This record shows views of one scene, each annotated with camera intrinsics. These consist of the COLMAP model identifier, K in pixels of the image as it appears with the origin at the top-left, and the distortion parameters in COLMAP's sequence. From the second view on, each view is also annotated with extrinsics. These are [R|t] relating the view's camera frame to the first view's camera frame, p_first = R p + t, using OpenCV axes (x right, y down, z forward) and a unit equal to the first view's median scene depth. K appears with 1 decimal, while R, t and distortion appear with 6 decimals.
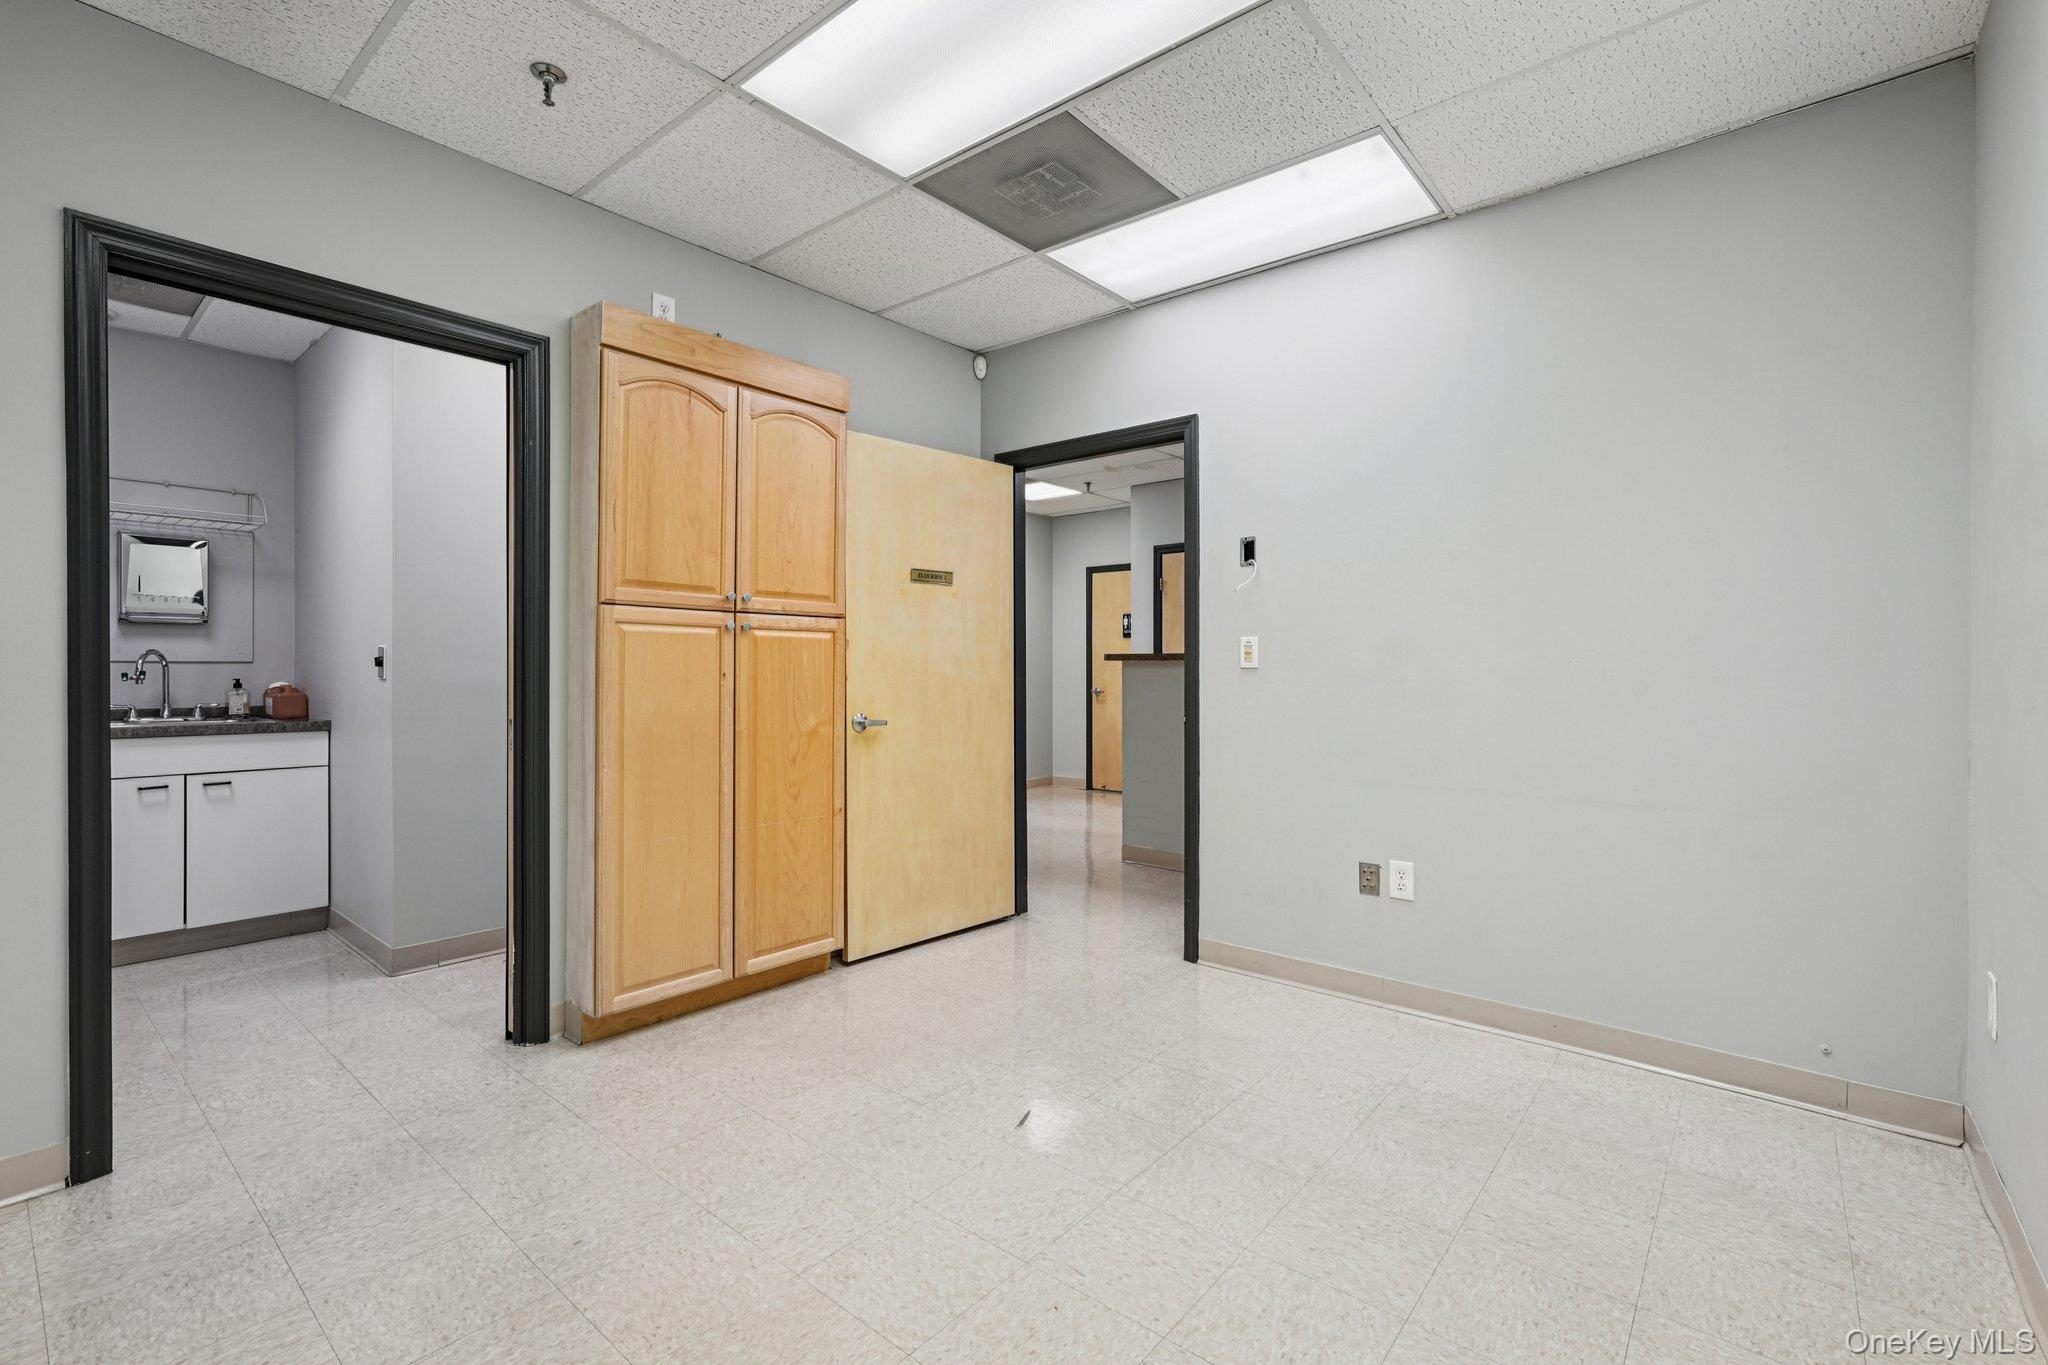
lens RADIAL K [[898.2, 0, 1022.3], [0, 898.2, 683.3], [0, 0, 1]] dist [-0.014338, 0.007653]
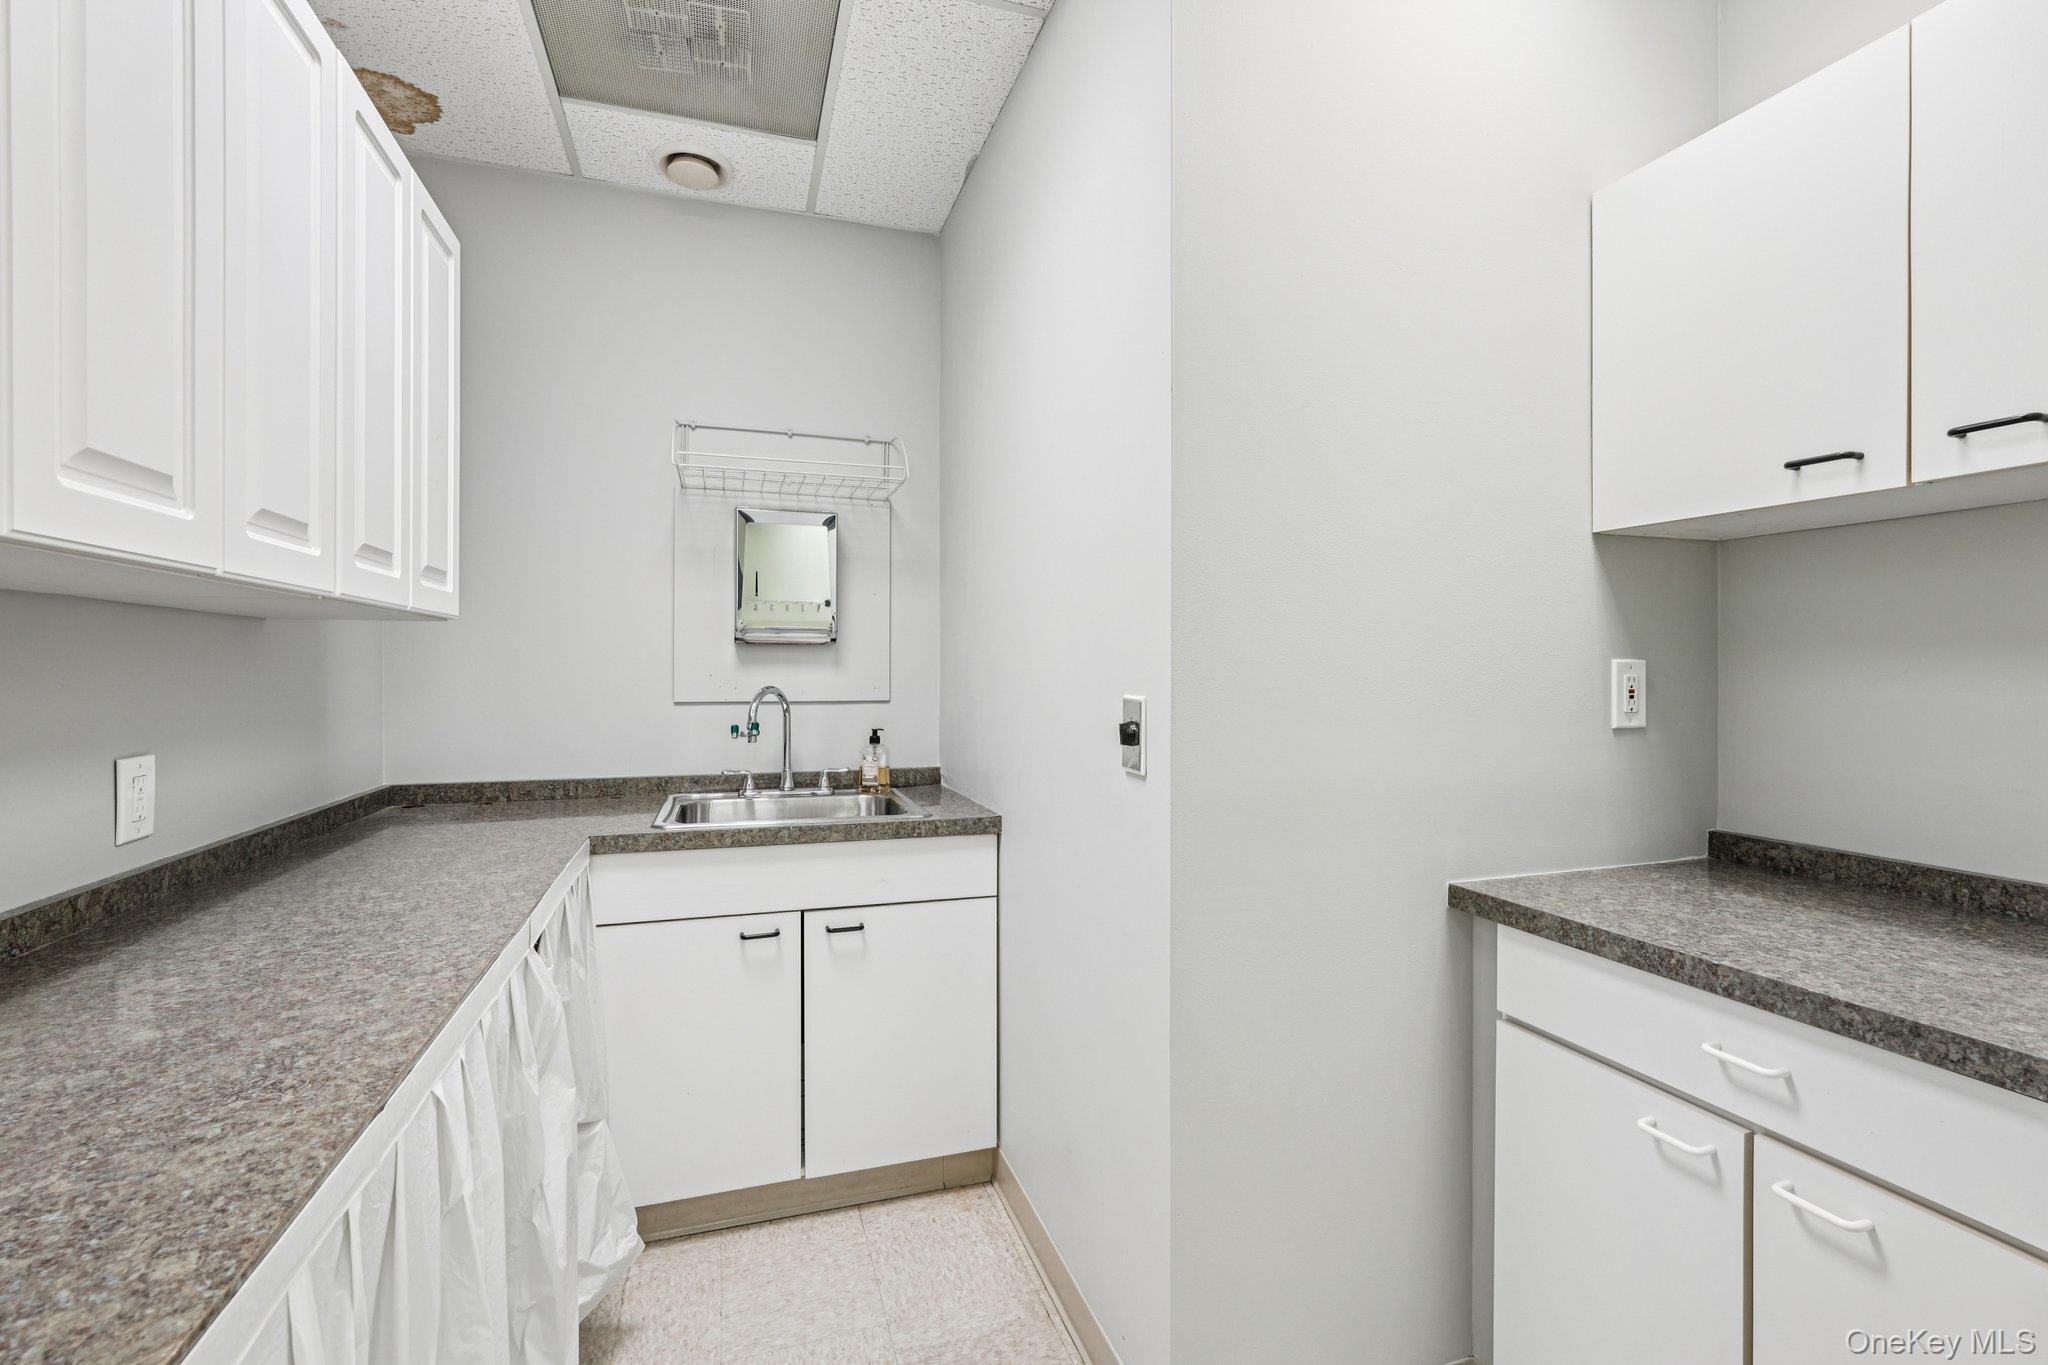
lens RADIAL K [[898.2, 0, 1025.3], [0, 898.2, 687.9], [0, 0, 1]] dist [-0.014338, 0.007653]
pose [[0.852026, 0.011732, -0.523368, -0.472782], [-0.003883, 0.999863, 0.016091, -0.046130], [0.523485, -0.011678, 0.851955, 0.536463]]
